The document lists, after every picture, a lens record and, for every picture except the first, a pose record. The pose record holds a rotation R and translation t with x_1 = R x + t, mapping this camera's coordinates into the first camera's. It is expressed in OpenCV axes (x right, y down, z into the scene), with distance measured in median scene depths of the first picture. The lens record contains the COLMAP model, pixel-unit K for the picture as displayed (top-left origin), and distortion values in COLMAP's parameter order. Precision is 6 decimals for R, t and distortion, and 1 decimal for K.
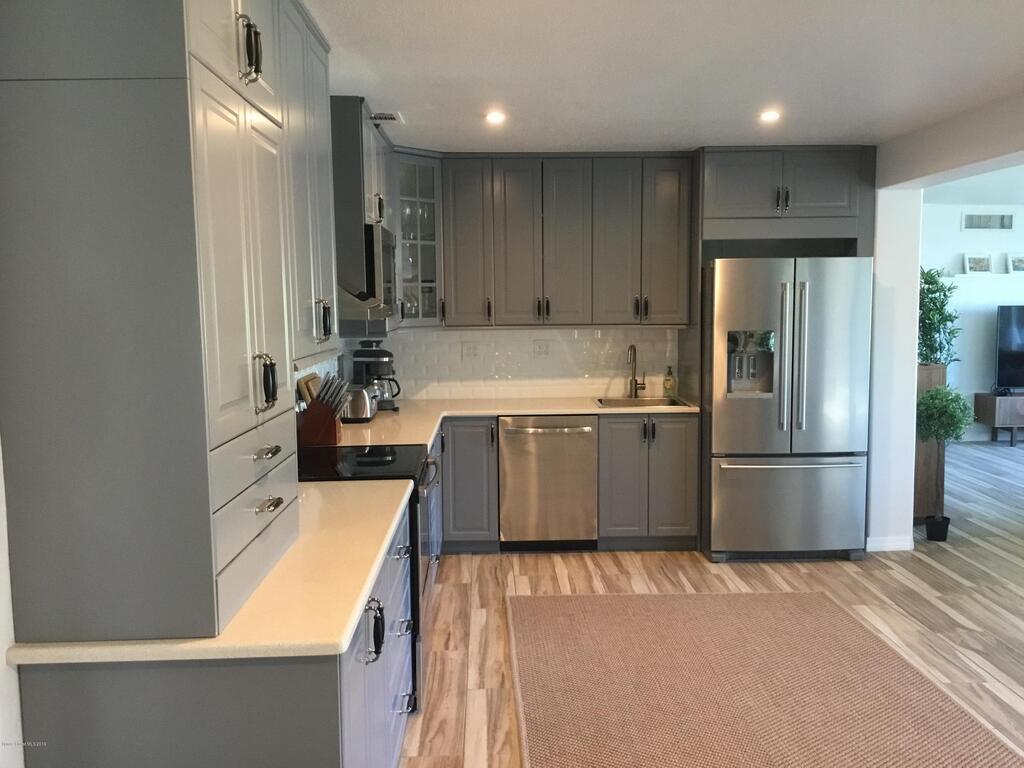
lens RADIAL K [[916.3, 0, 516.3], [0, 916.3, 382.1], [0, 0, 1]] dist [0.072580, -0.135649]
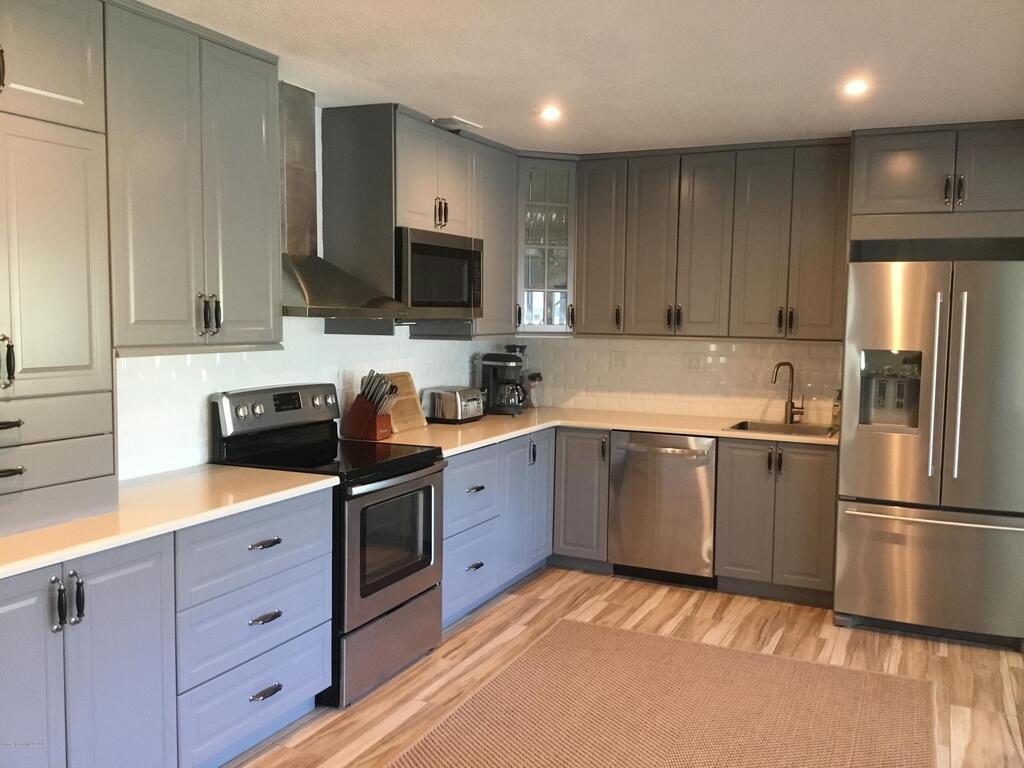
lens RADIAL K [[916.3, 0, 504.3], [0, 916.3, 379.8], [0, 0, 1]] dist [0.072580, -0.135649]
pose [[0.892826, 0.057220, -0.446752, 0.303890], [-0.064263, 0.997933, -0.000612, -0.006775], [0.445793, 0.029255, 0.894658, 0.106015]]
